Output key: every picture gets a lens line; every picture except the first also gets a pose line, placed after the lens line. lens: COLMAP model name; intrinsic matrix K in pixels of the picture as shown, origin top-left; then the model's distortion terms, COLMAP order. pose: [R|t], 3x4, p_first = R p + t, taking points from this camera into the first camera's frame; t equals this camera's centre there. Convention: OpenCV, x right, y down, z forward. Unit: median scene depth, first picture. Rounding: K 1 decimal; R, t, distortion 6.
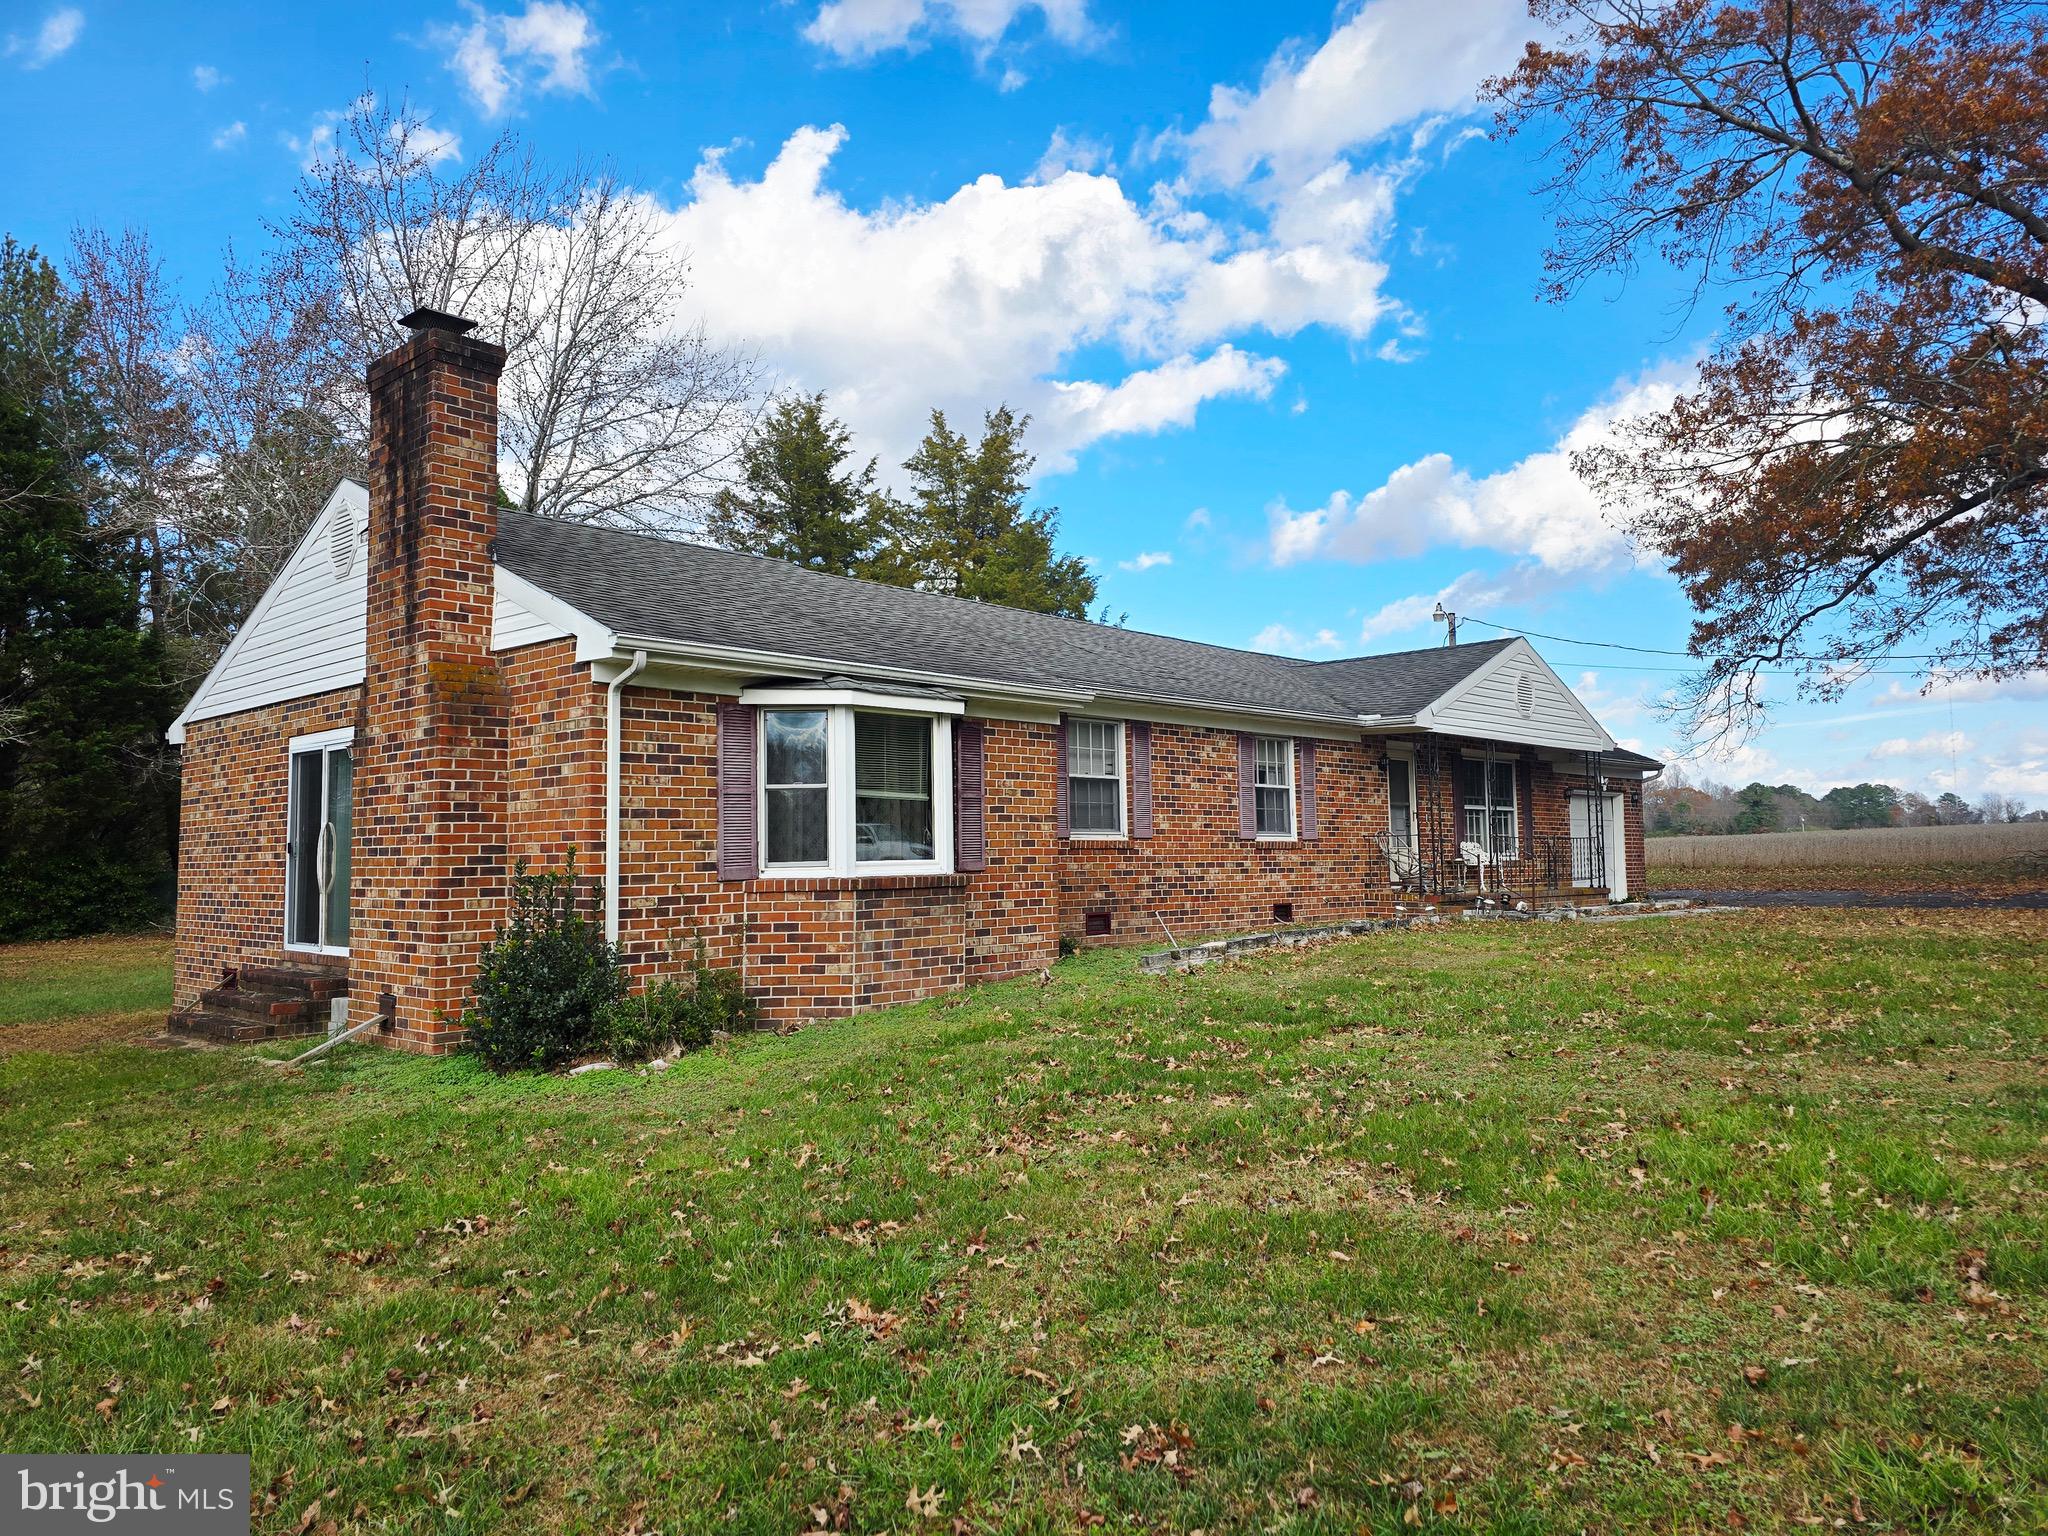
lens RADIAL K [[1356.3, 0, 1020.8], [0, 1356.3, 756.3], [0, 0, 1]] dist [0.051979, -0.002852]
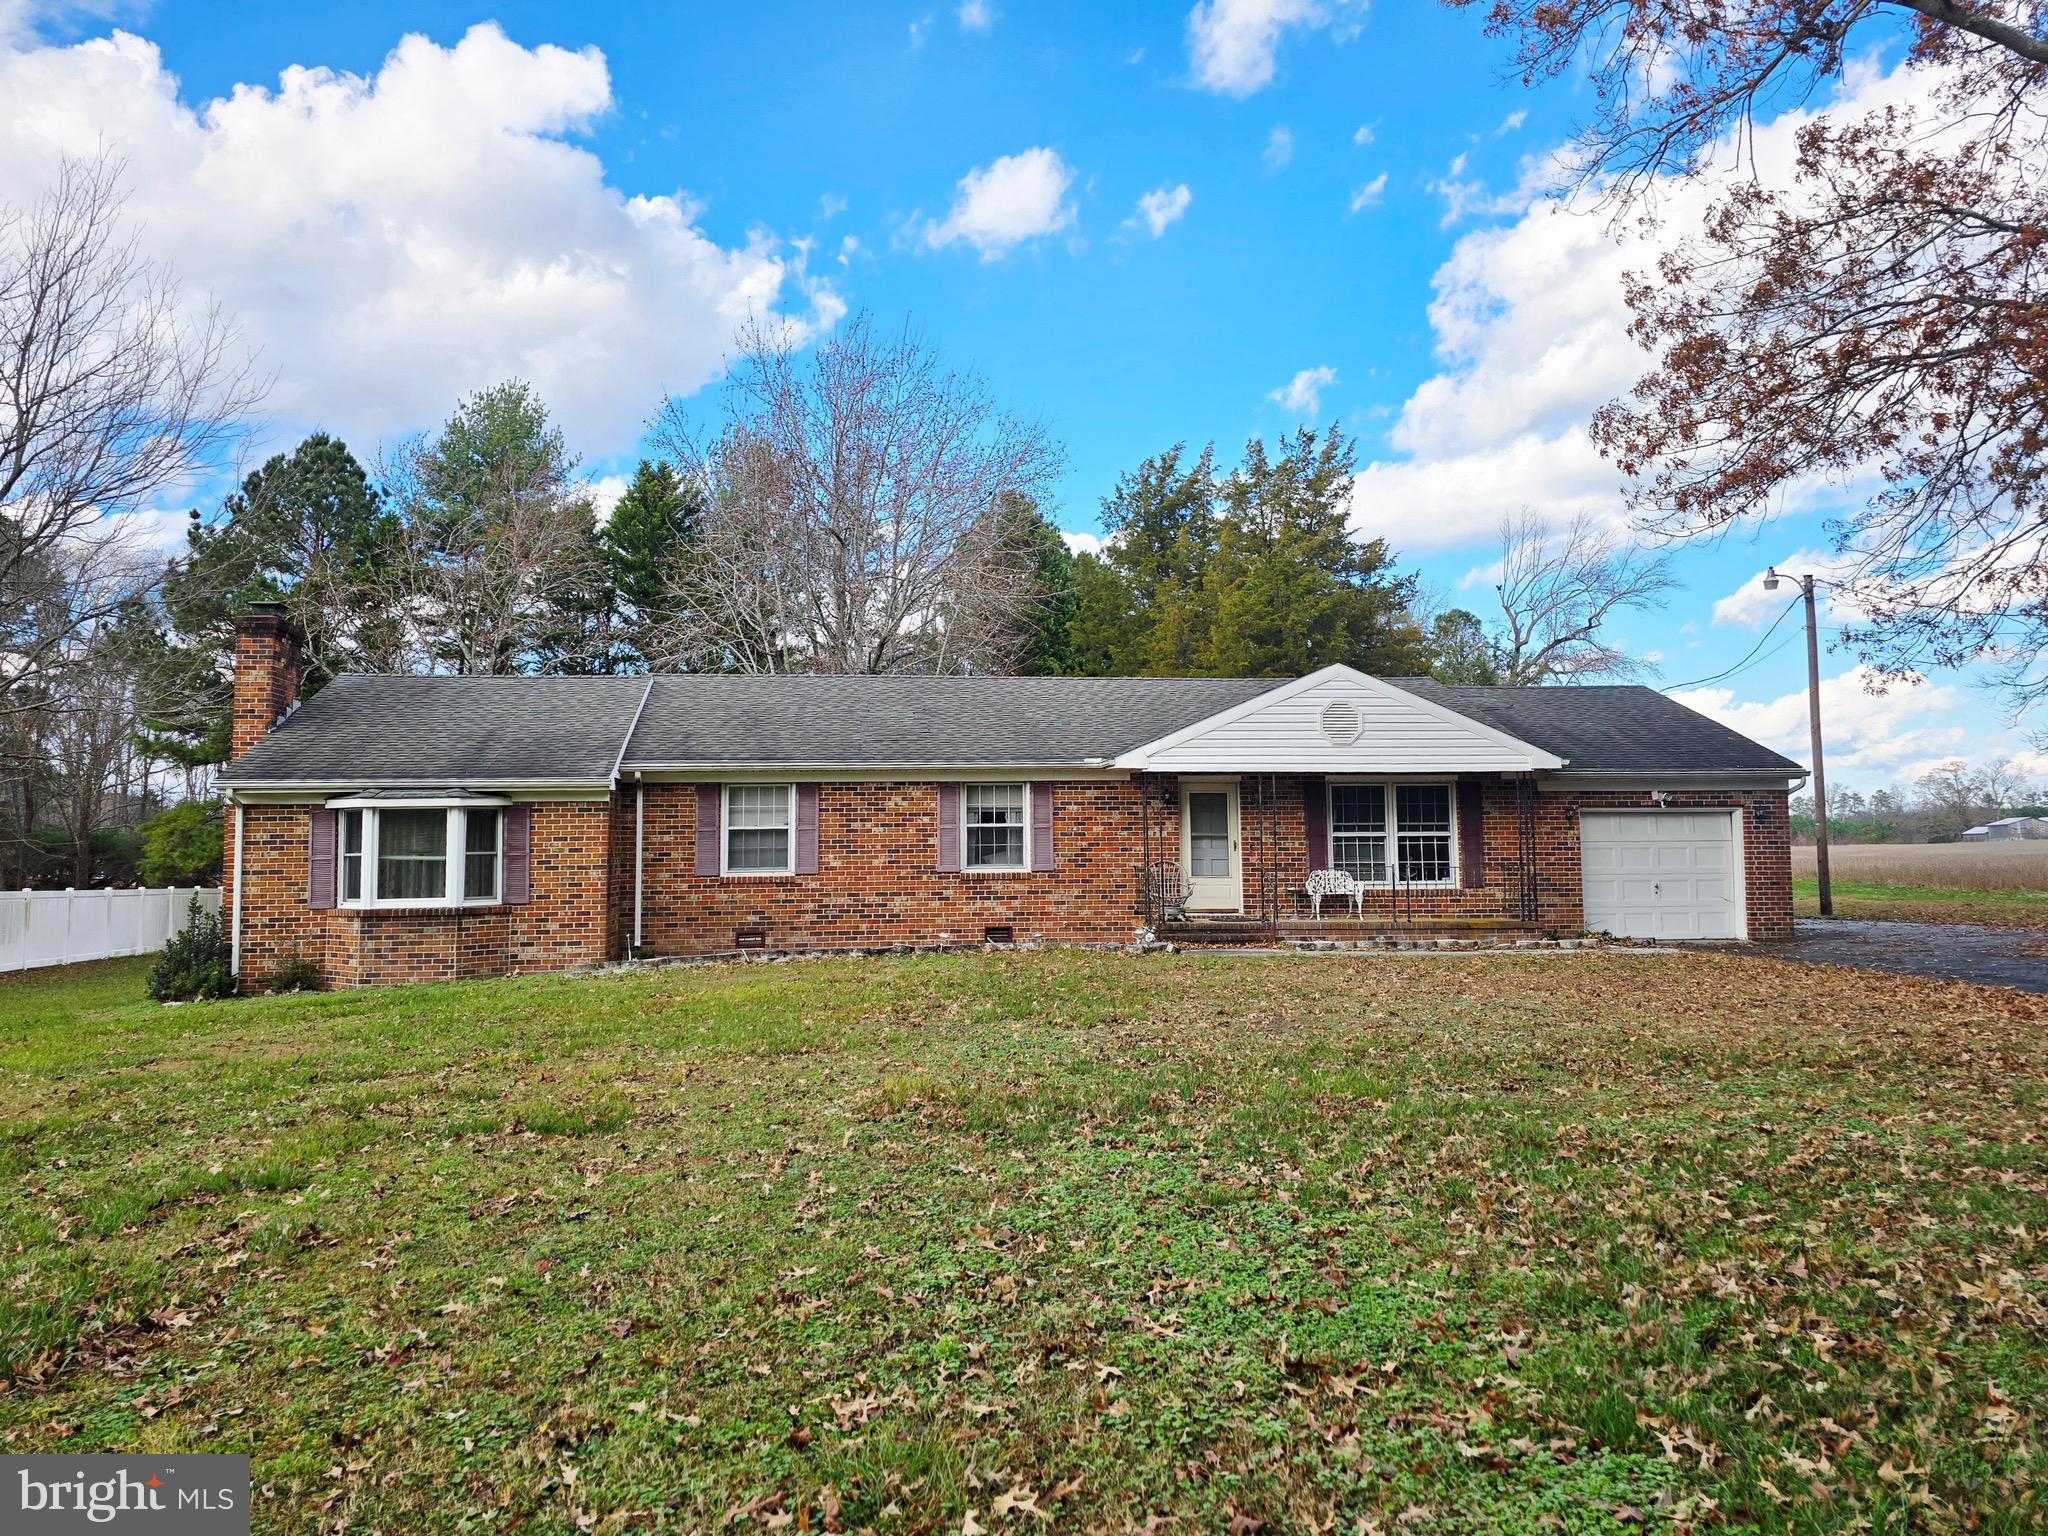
lens RADIAL K [[1356.3, 0, 1020.8], [0, 1356.3, 756.3], [0, 0, 1]] dist [0.051979, -0.002852]
pose [[0.778733, -0.030410, -0.626619, 1.063365], [0.045252, 0.998945, 0.007758, -0.052079], [0.625722, -0.034398, 0.779287, 0.120427]]
